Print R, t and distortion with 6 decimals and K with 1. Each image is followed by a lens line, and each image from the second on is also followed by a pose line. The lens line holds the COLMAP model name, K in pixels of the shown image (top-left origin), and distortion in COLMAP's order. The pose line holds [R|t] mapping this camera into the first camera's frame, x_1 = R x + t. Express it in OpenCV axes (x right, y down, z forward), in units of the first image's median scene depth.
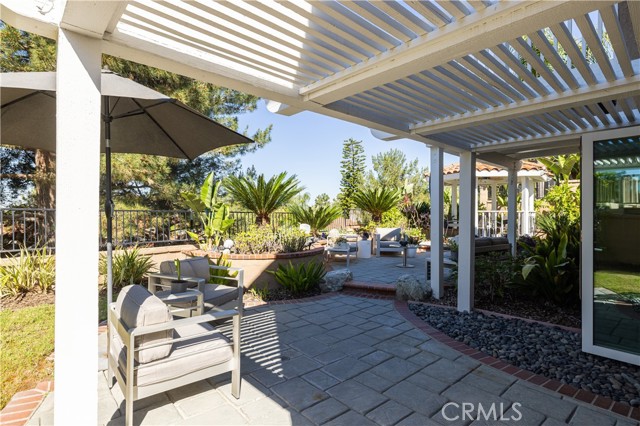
lens RADIAL K [[327.4, 0, 316.4], [0, 327.4, 215.0], [0, 0, 1]] dist [-0.005037, 0.000232]
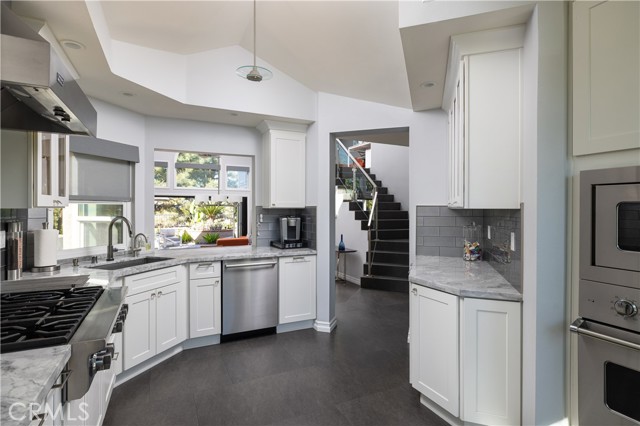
lens RADIAL K [[327.4, 0, 320.4], [0, 327.4, 209.6], [0, 0, 1]] dist [-0.005037, 0.000232]
pose [[0.962554, -0.003203, -0.271071, 0.845173], [0.002896, 0.999995, -0.001533, -0.028167], [0.271075, 0.000691, 0.962558, -0.776178]]
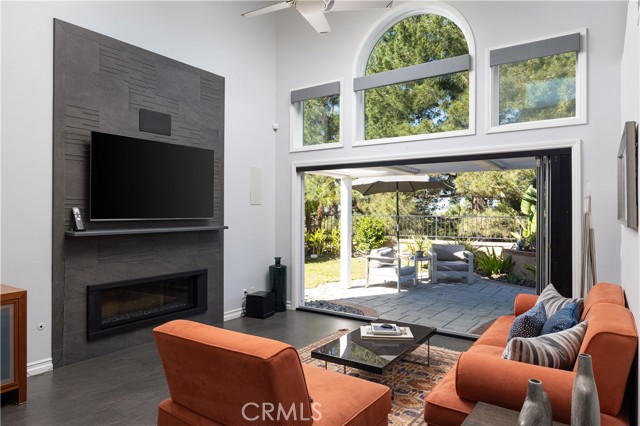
lens RADIAL K [[410.5, 0, 320.0], [0, 410.5, 211.2], [0, 0, 1]] dist [-0.001578, -0.001212]
pose [[0.232520, -0.006720, -0.972568, 0.613435], [-0.004796, 0.999956, -0.008056, -0.010494], [0.972580, 0.006538, 0.232478, -0.079404]]
